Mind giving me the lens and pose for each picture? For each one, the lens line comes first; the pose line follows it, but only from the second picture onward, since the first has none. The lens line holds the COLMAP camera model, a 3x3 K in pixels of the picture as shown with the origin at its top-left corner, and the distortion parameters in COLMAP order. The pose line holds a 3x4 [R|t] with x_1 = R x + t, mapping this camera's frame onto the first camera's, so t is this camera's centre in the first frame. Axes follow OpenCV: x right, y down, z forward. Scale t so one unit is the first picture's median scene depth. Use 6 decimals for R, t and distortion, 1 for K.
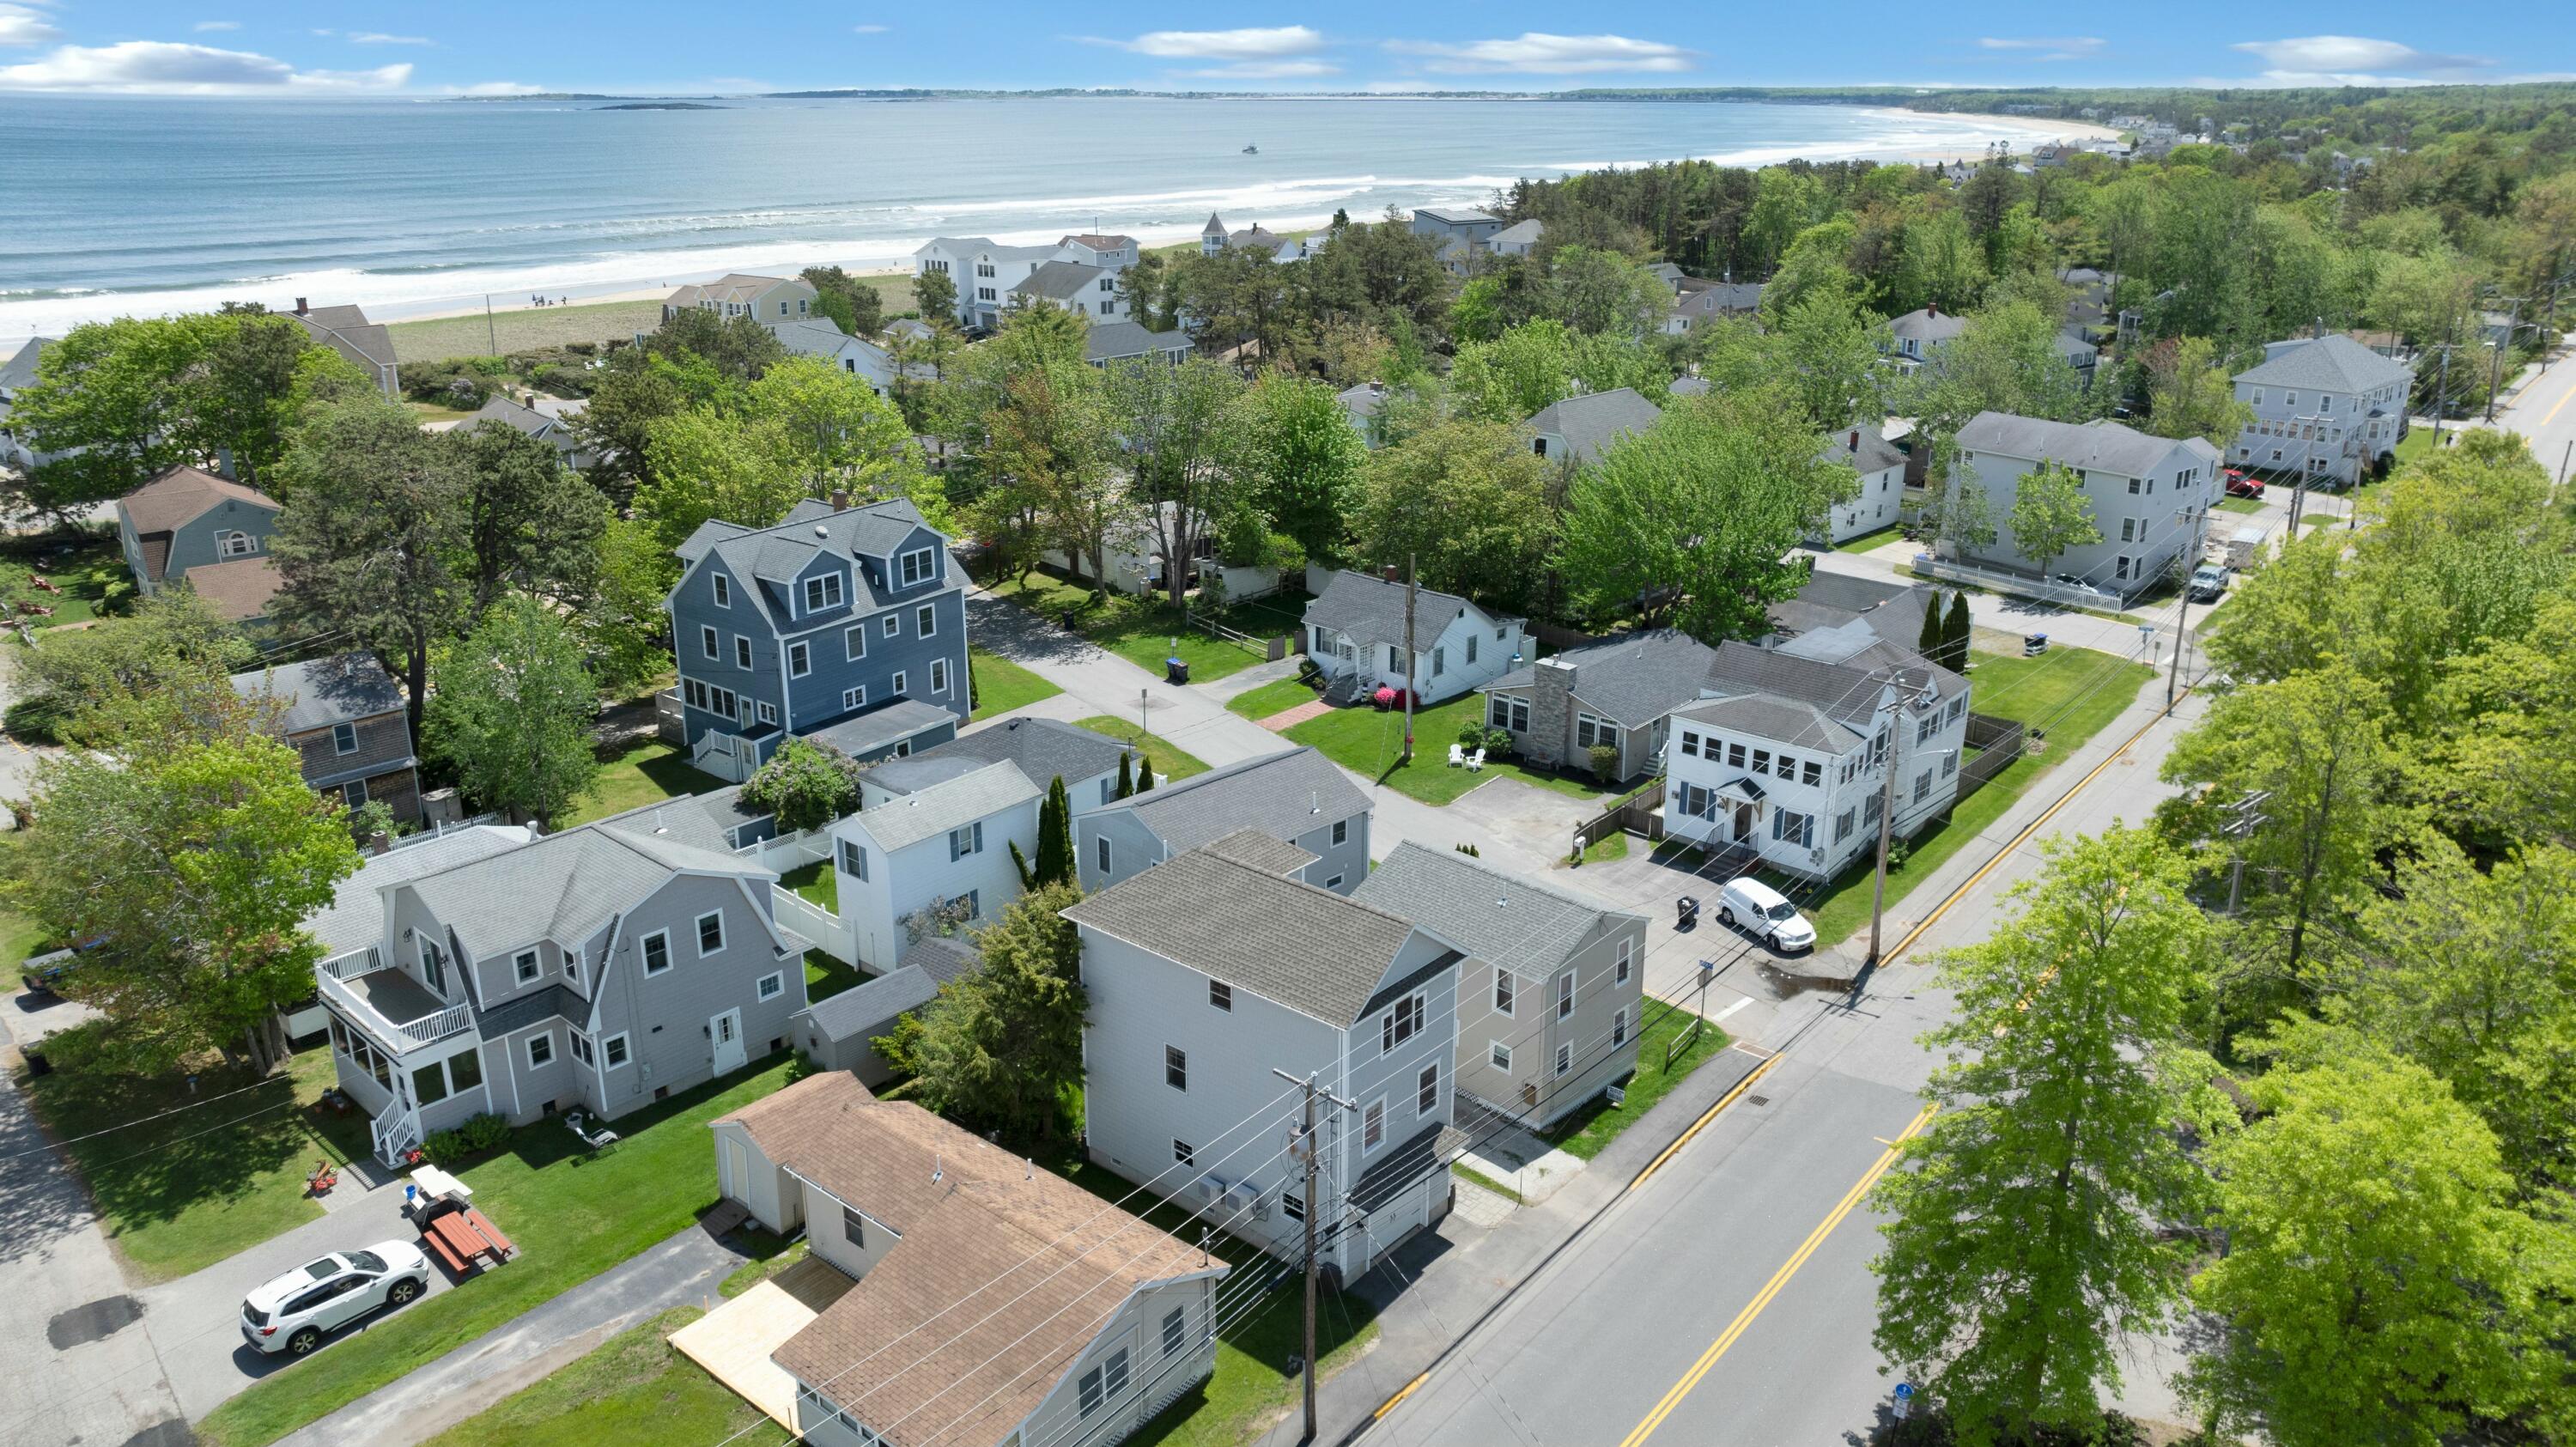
lens RADIAL K [[1814.1, 0, 1281.6], [0, 1814.1, 717.7], [0, 0, 1]] dist [-0.009907, -0.010564]
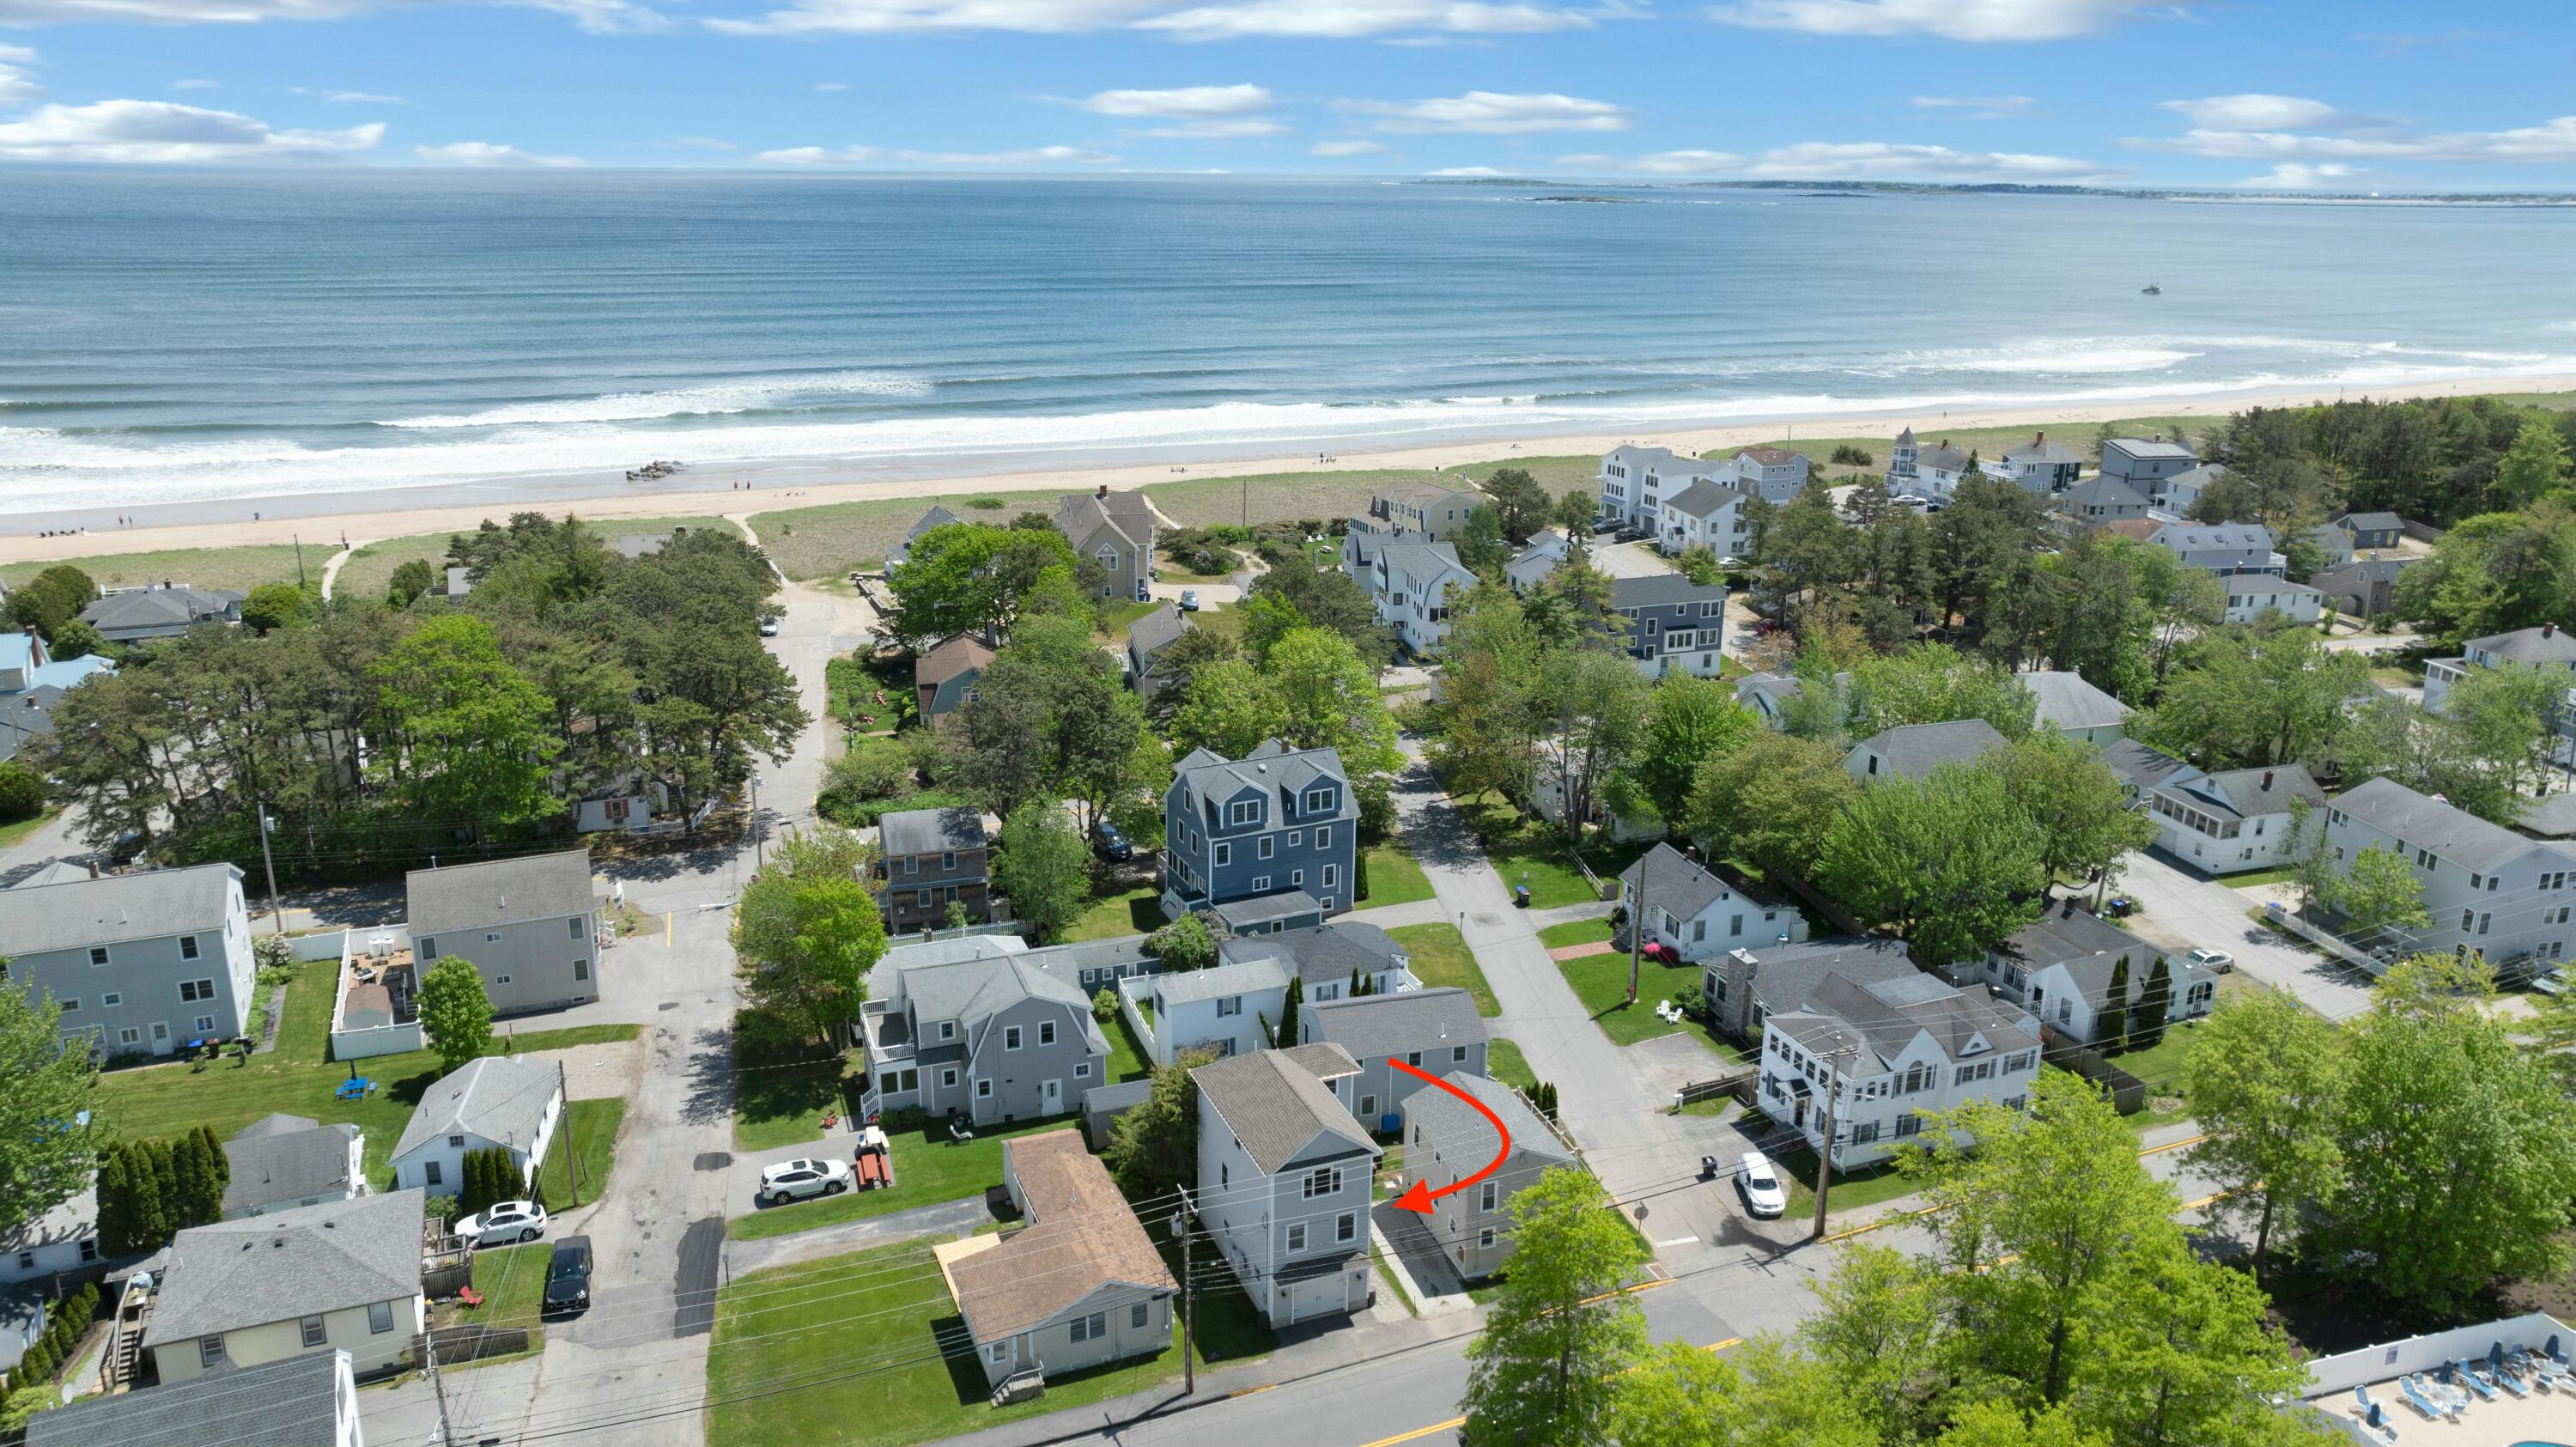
lens RADIAL K [[1814.1, 0, 1290.0], [0, 1814.1, 727.1], [0, 0, 1]] dist [-0.009907, -0.010564]
pose [[0.885716, 0.146098, -0.440639, 0.472328], [-0.161532, 0.986864, 0.002512, -0.163540], [0.435218, 0.068952, 0.897681, -0.364826]]
